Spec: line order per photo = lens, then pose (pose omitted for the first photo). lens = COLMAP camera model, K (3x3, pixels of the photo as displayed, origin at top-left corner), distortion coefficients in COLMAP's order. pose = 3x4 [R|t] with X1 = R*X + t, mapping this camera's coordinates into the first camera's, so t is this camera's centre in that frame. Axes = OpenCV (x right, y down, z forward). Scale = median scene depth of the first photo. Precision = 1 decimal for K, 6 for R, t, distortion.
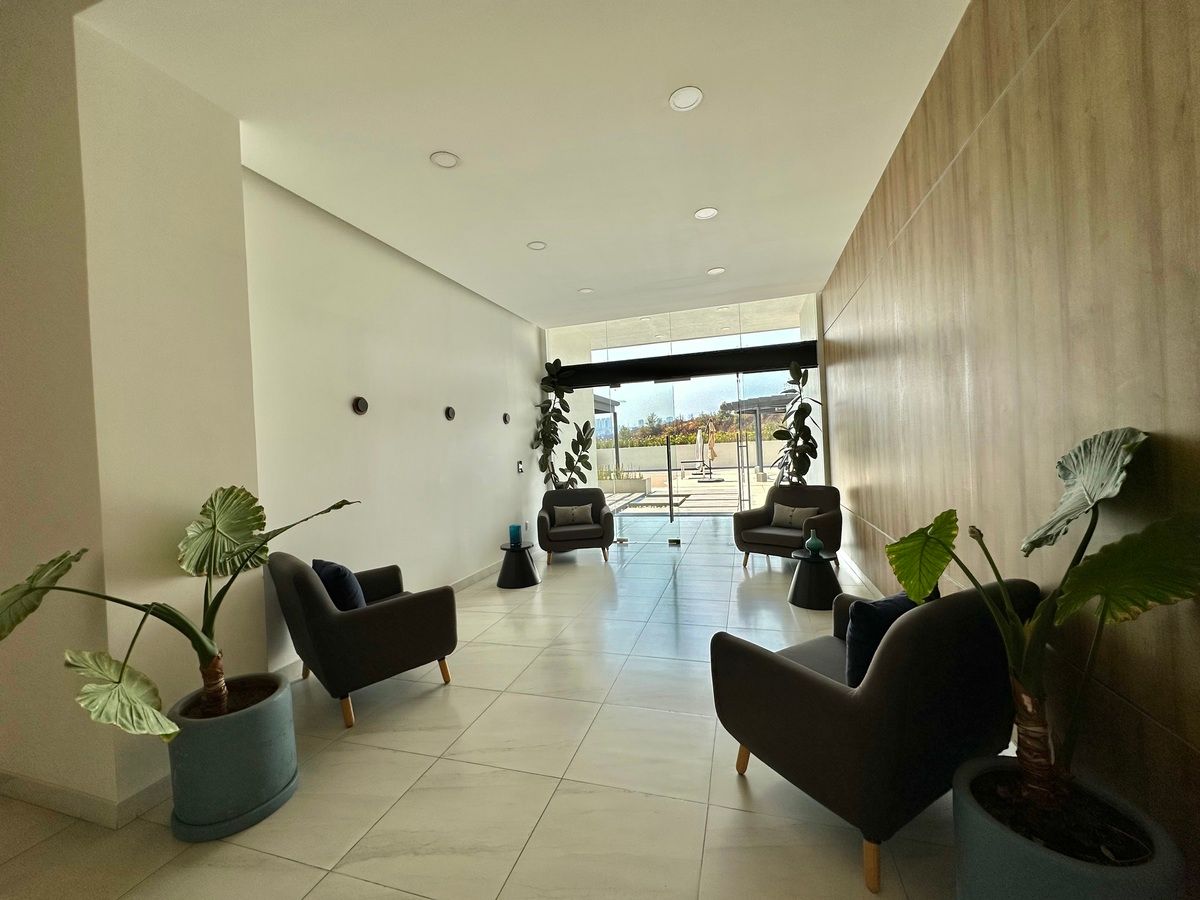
lens RADIAL K [[477.8, 0, 599.6], [0, 477.8, 450.8], [0, 0, 1]] dist [-0.005286, -0.000037]
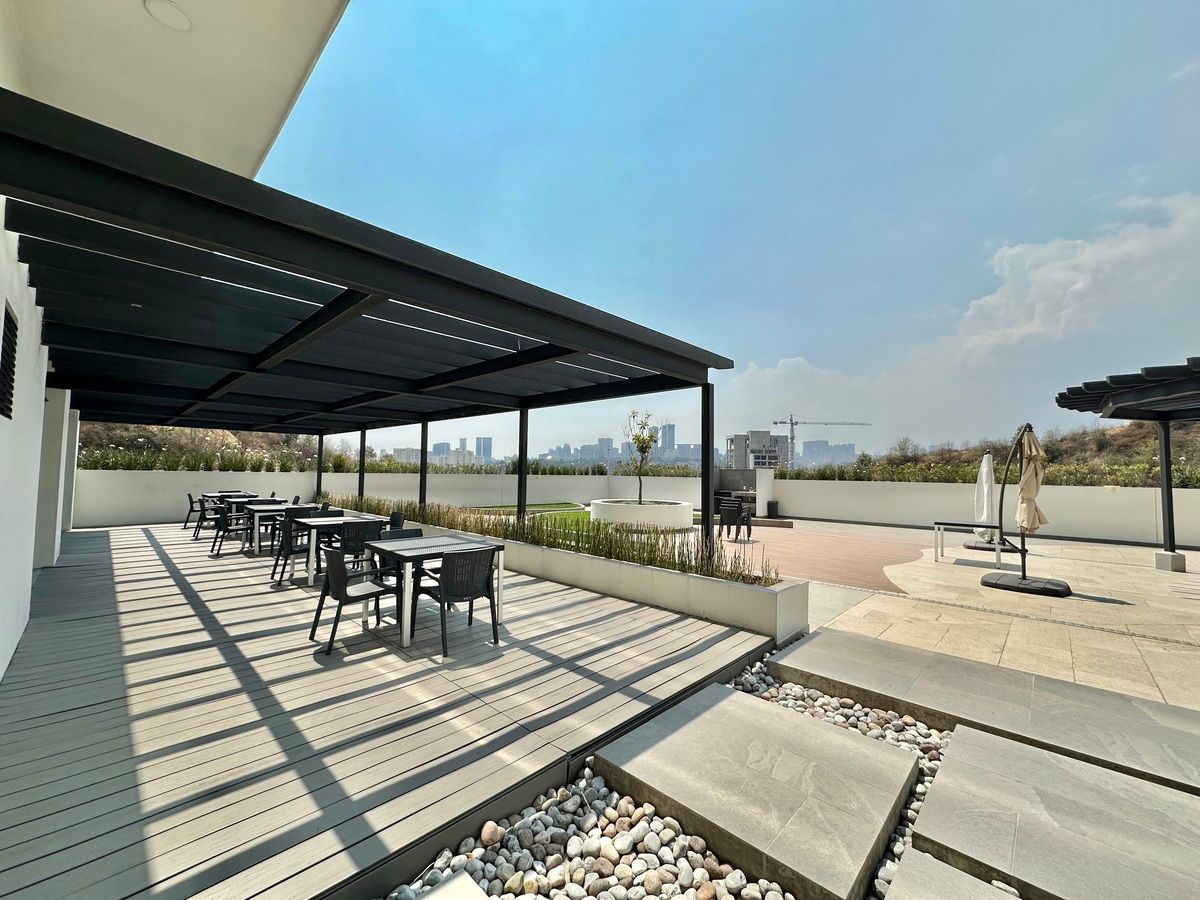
lens RADIAL K [[477.8, 0, 595.5], [0, 477.8, 449.9], [0, 0, 1]] dist [-0.005286, -0.000037]
pose [[0.890408, 0.040739, -0.453337, 0.088881], [-0.061698, 0.997597, -0.031535, -0.011511], [0.450963, 0.056049, 0.890781, 0.476071]]
